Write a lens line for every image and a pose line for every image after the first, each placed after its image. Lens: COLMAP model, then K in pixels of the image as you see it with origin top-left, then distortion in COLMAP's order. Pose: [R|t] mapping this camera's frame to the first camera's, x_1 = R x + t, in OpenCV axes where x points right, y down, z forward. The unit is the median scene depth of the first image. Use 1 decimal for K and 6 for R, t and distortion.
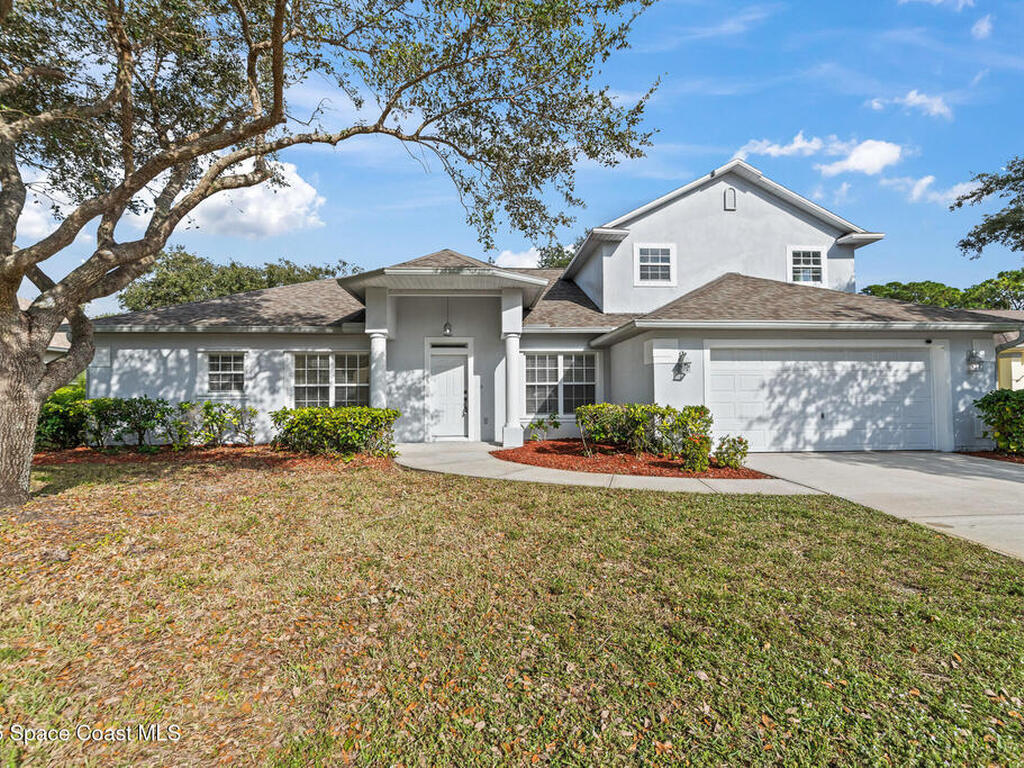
lens RADIAL K [[414.0, 0, 512.0], [0, 414.0, 384.0], [0, 0, 1]] dist [-0.000034, -0.000008]
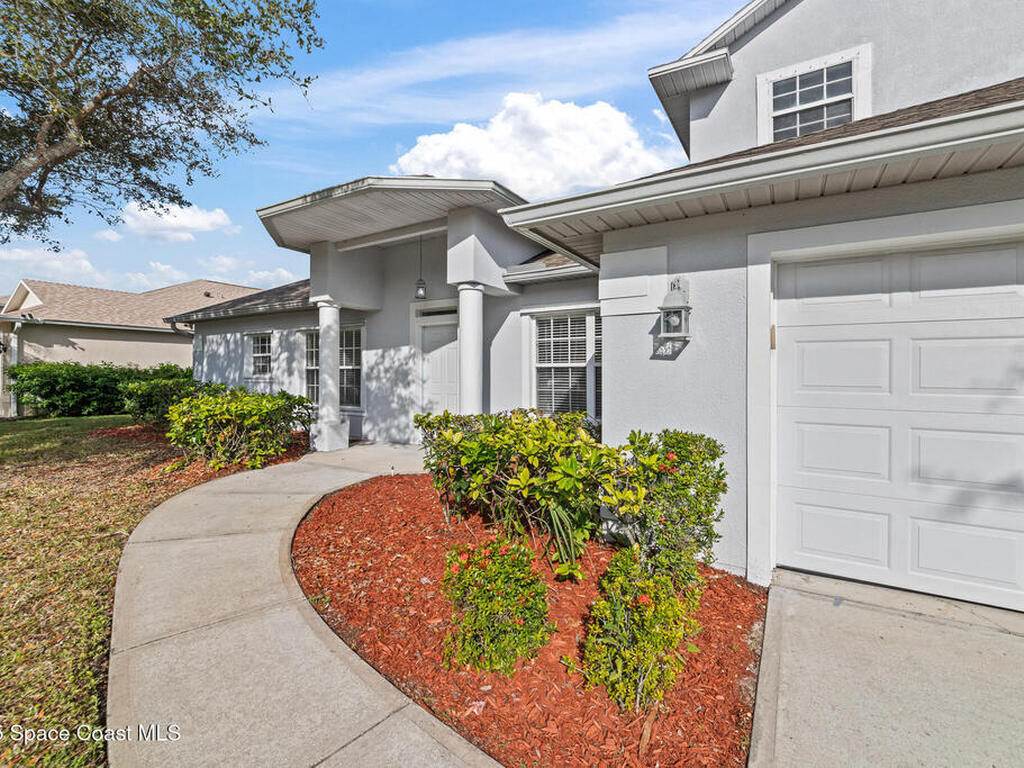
lens RADIAL K [[443.8, 0, 512.6], [0, 443.8, 370.3], [0, 0, 1]] dist [-0.000460, -0.000086]
pose [[0.824920, 0.006508, -0.565212, 0.399952], [0.001592, 0.999903, 0.013837, -0.002301], [0.565247, -0.012314, 0.824830, 0.452706]]
